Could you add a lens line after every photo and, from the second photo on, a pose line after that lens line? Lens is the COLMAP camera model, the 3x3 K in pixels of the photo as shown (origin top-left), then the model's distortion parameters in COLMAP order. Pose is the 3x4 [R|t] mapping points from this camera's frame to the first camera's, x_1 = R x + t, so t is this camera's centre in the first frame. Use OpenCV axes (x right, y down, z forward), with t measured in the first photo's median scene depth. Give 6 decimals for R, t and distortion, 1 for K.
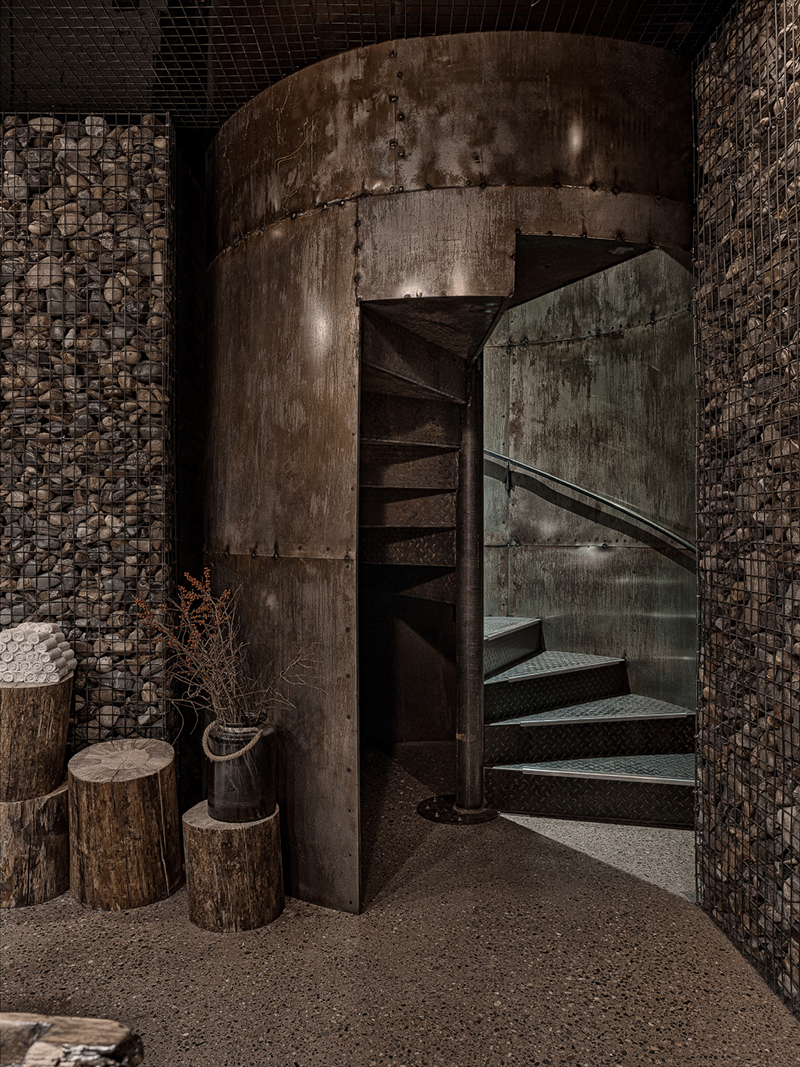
lens RADIAL K [[805.5, 0, 405.2], [0, 805.5, 531.1], [0, 0, 1]] dist [0.004018, -0.000084]
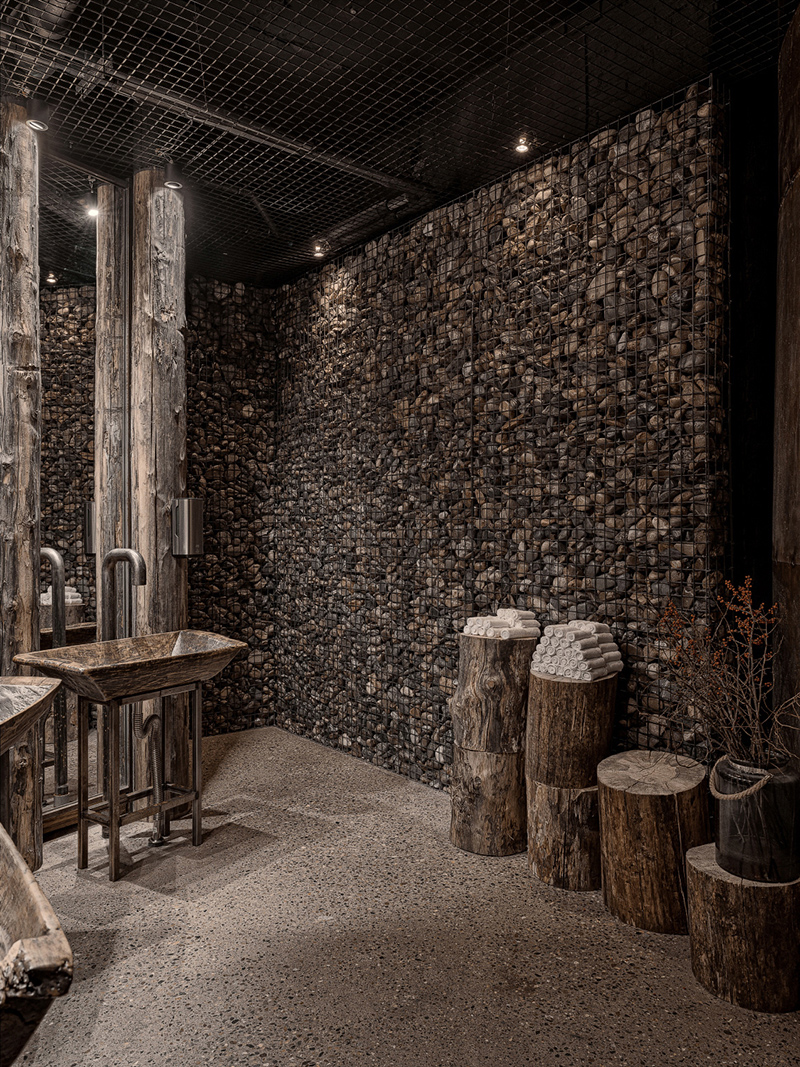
lens RADIAL K [[805.5, 0, 405.2], [0, 805.5, 531.1], [0, 0, 1]] dist [0.004018, -0.000084]
pose [[0.614406, 0.001152, -0.788989, 0.211566], [-0.002527, 0.999997, -0.000508, -0.001842], [0.788986, 0.002307, 0.614407, 0.168843]]
